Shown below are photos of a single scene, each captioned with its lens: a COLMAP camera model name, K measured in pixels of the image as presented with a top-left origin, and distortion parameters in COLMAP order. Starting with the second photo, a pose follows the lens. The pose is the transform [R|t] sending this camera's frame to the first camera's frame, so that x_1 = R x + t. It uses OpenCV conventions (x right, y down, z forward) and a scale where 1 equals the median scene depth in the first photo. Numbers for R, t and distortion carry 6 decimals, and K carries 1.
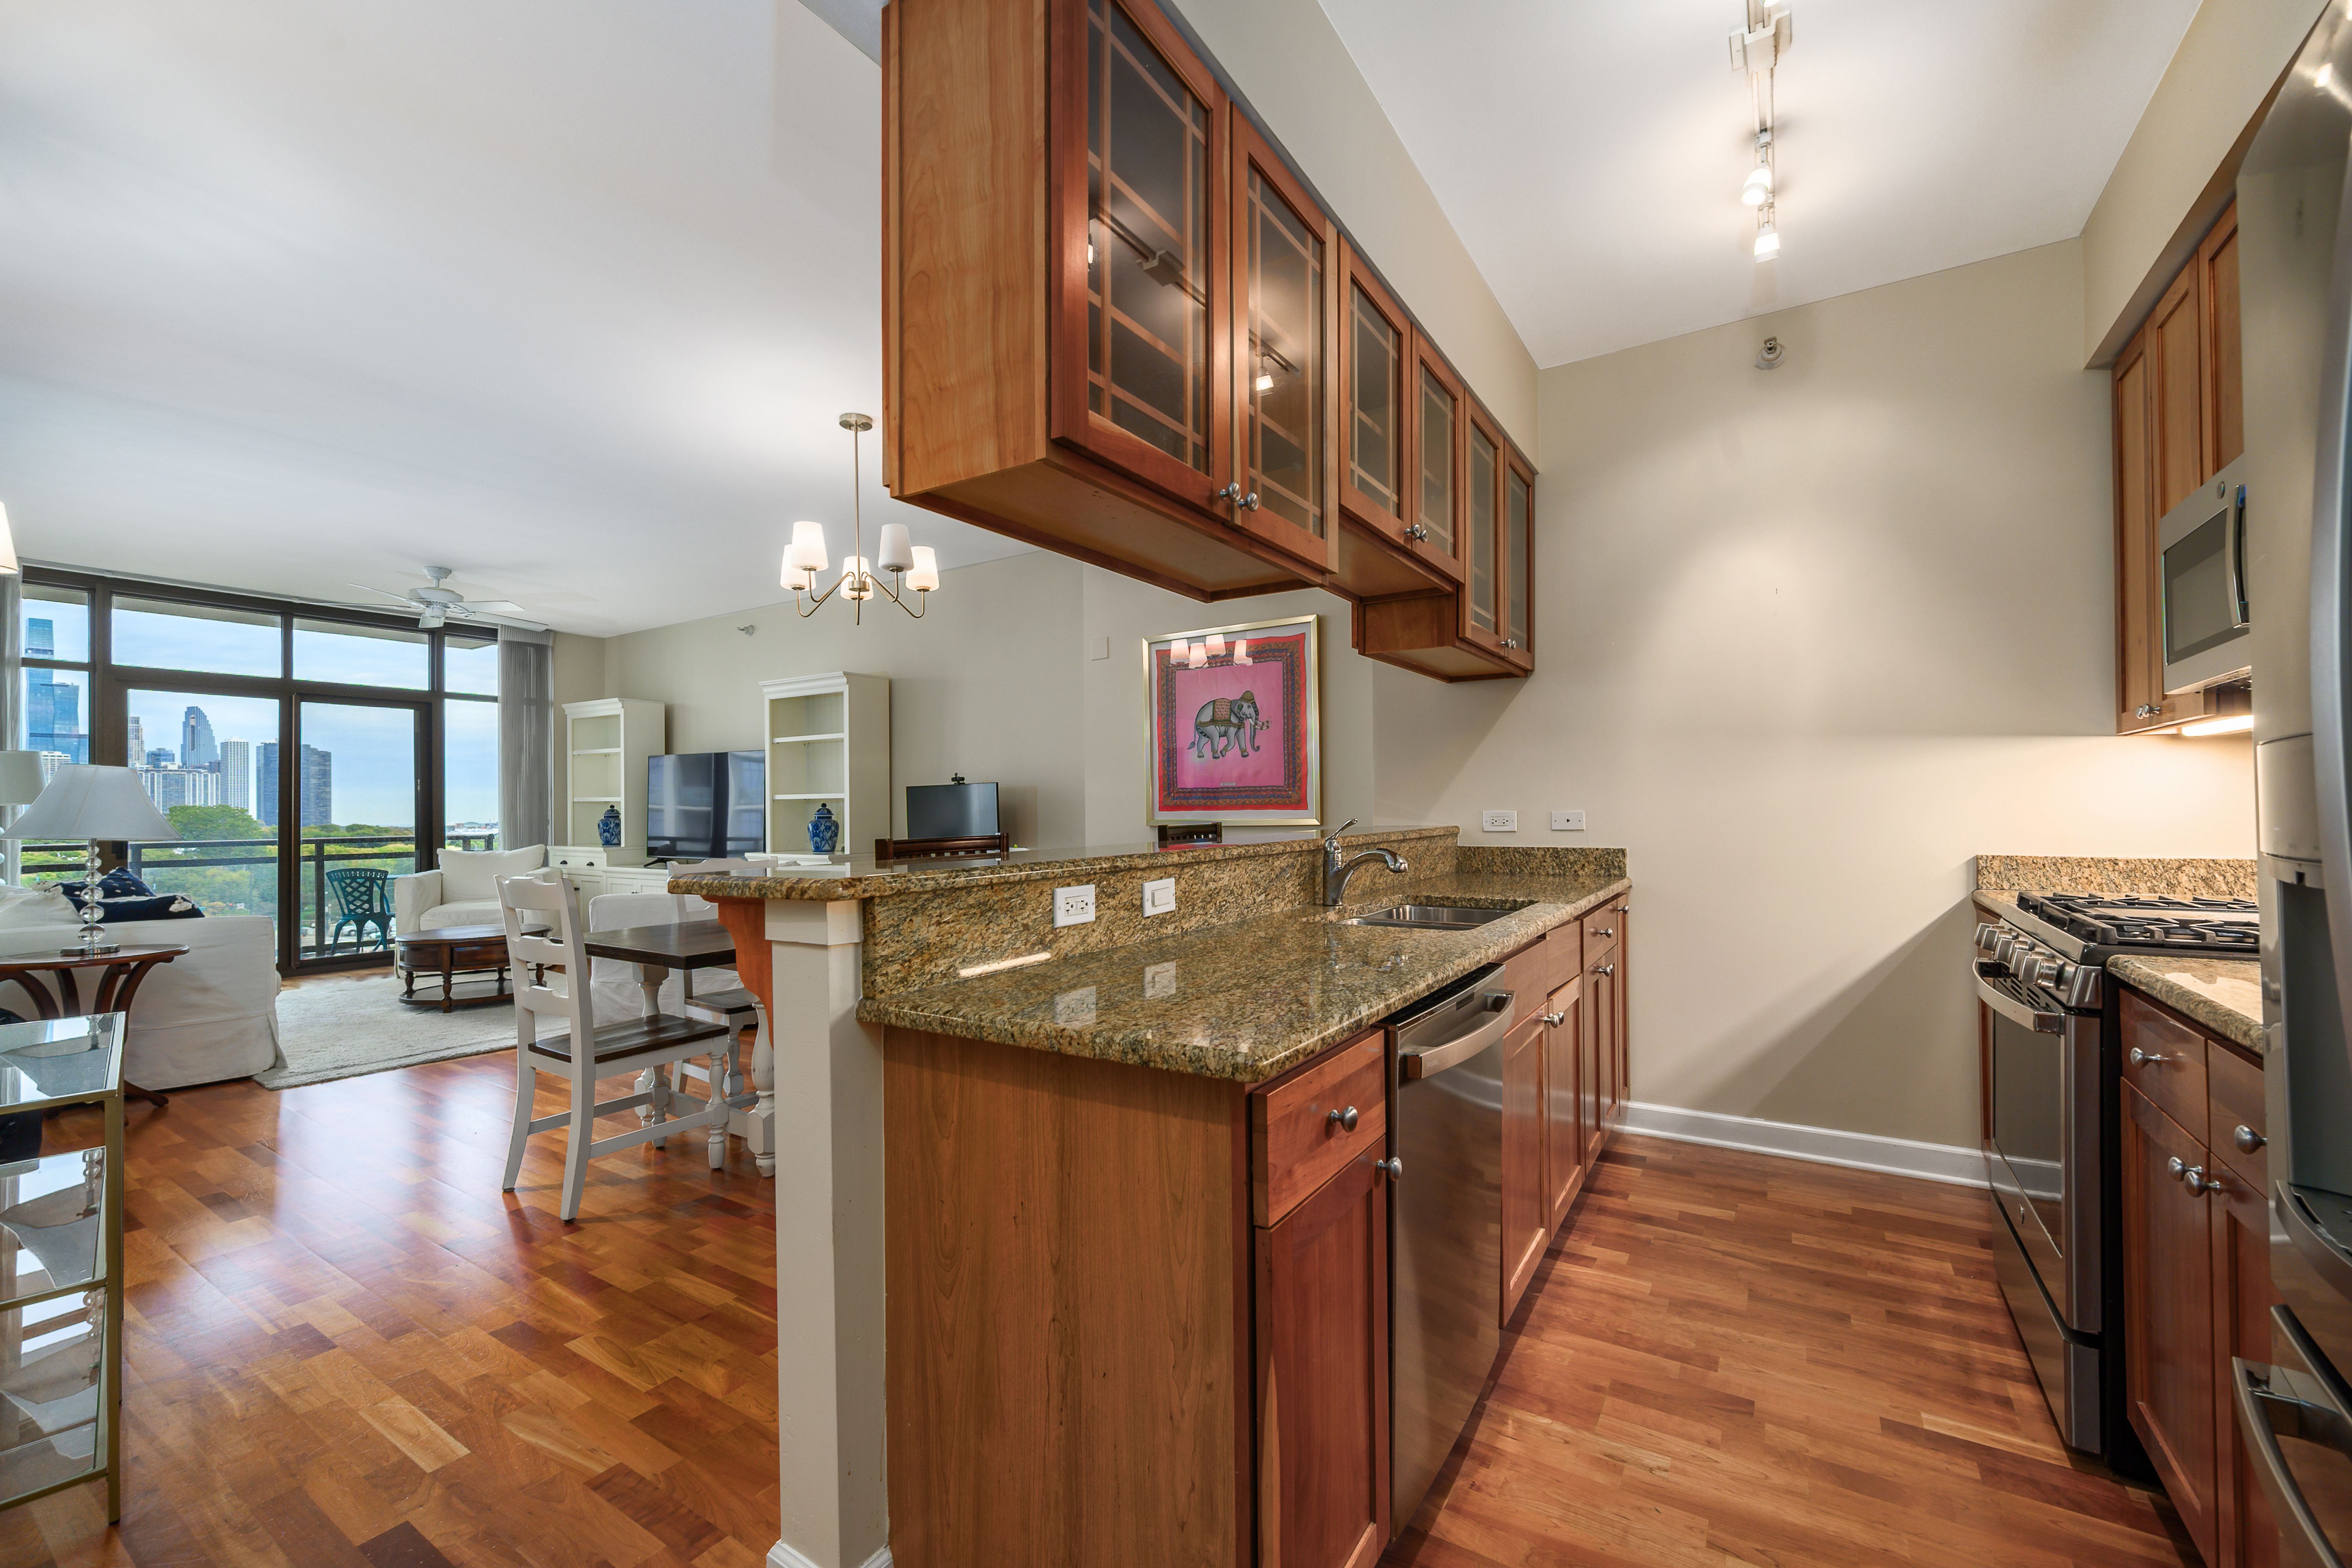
lens RADIAL K [[951.1, 0, 1187.4], [0, 951.1, 808.1], [0, 0, 1]] dist [-0.004618, 0.001022]
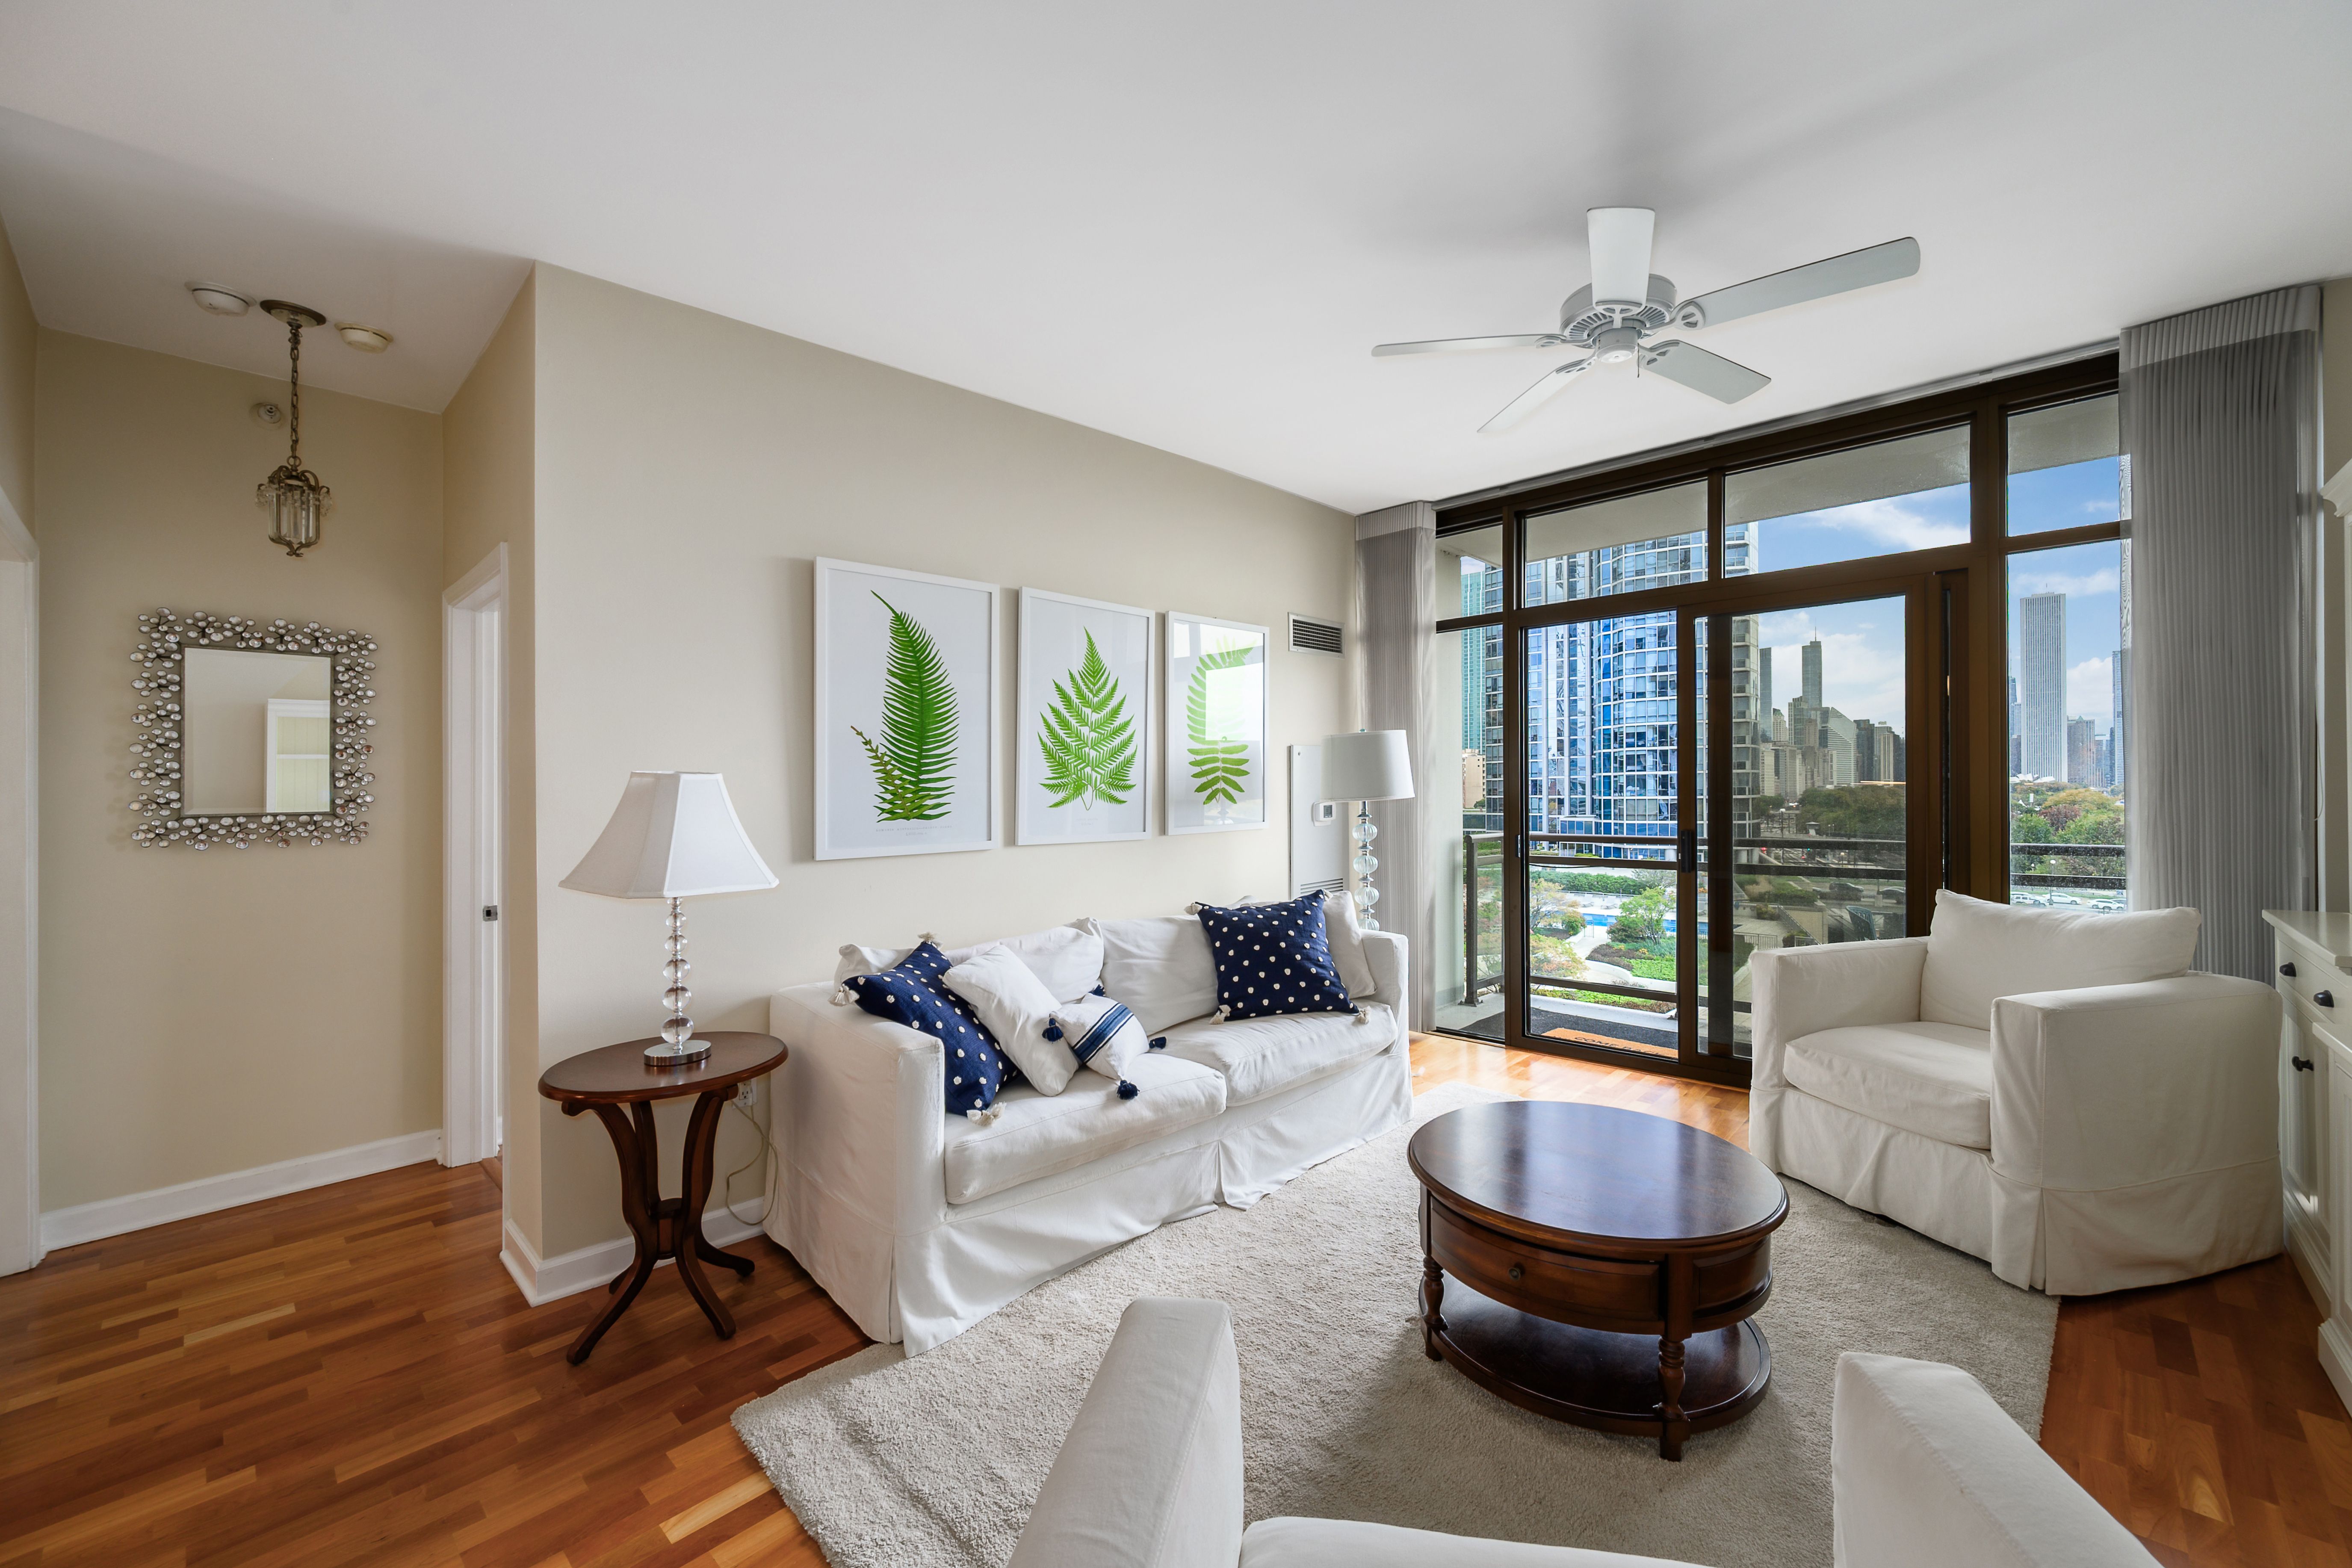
lens RADIAL K [[951.1, 0, 1194.3], [0, 951.1, 778.0], [0, 0, 1]] dist [-0.004618, 0.001022]
pose [[-0.180506, 0.006451, -0.983553, -0.333343], [0.022888, 0.999735, 0.002357, -0.023604], [0.983308, -0.022086, -0.180606, 0.862643]]
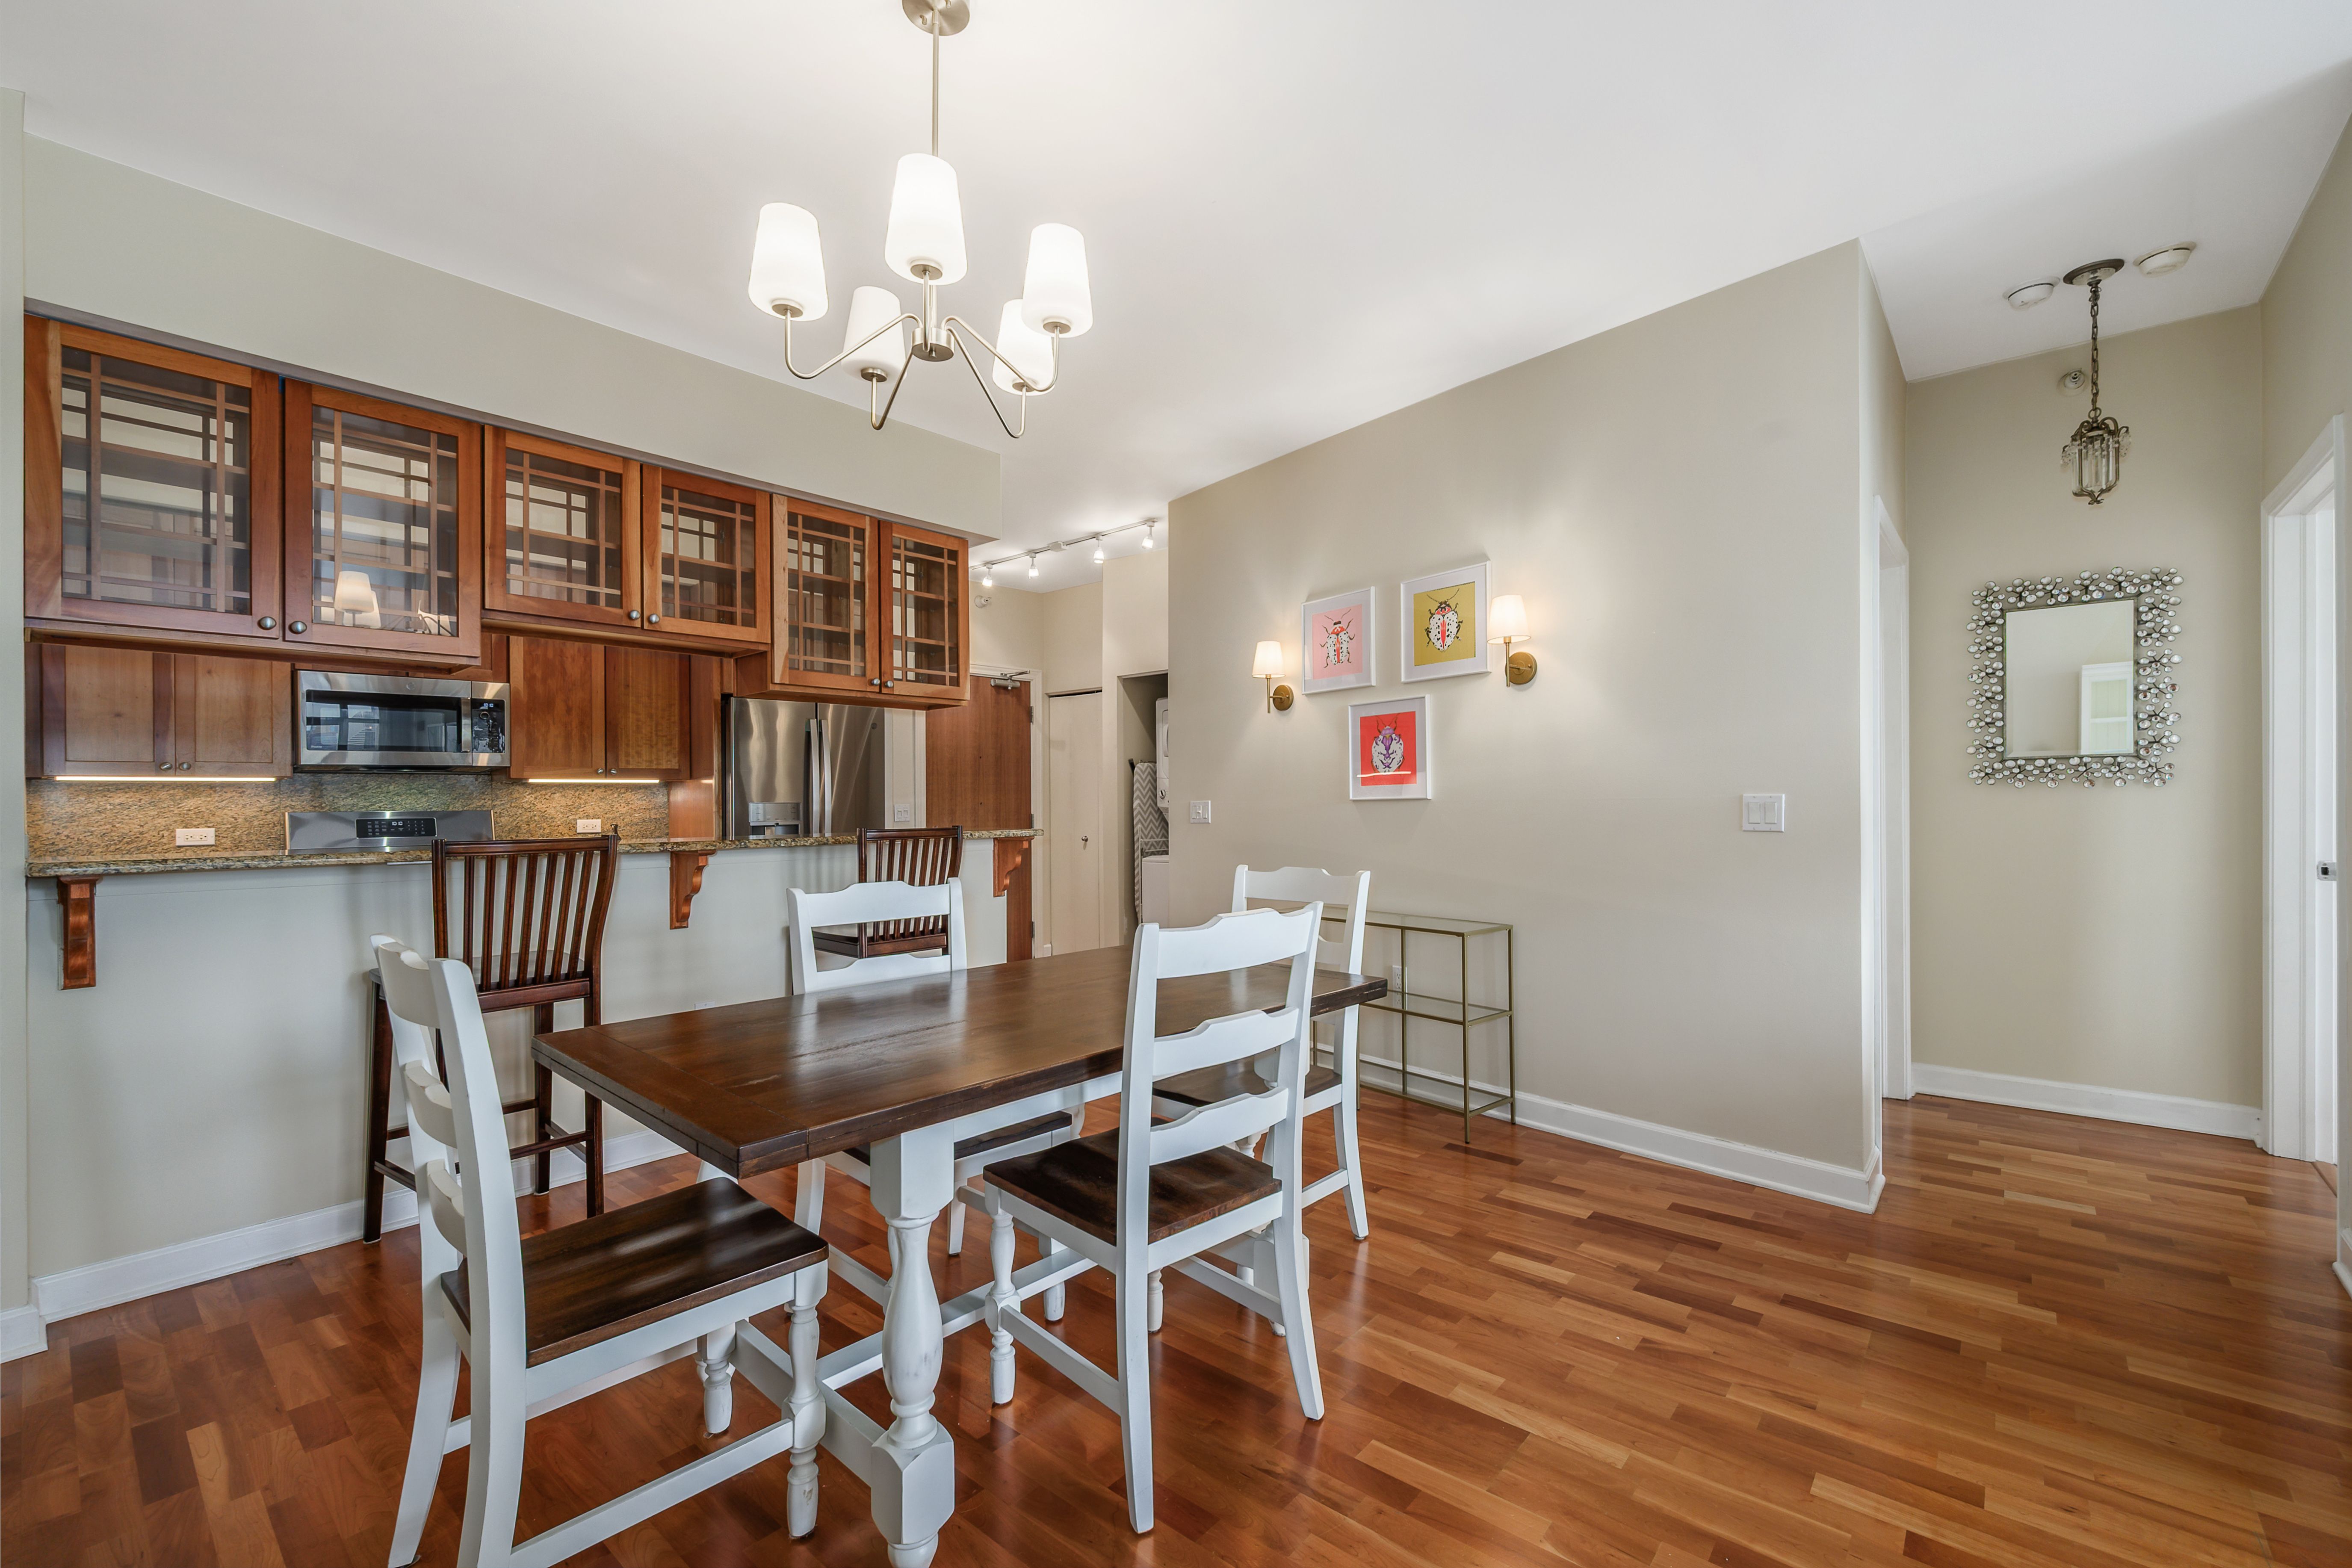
lens RADIAL K [[986.3, 0, 1205.6], [0, 986.3, 807.4], [0, 0, 1]] dist [-0.002254, 0.001628]
pose [[-0.992633, 0.016921, 0.119974, -0.318455], [0.015949, 0.999832, -0.009055, 0.000998], [-0.120107, -0.007075, -0.992736, 0.894351]]
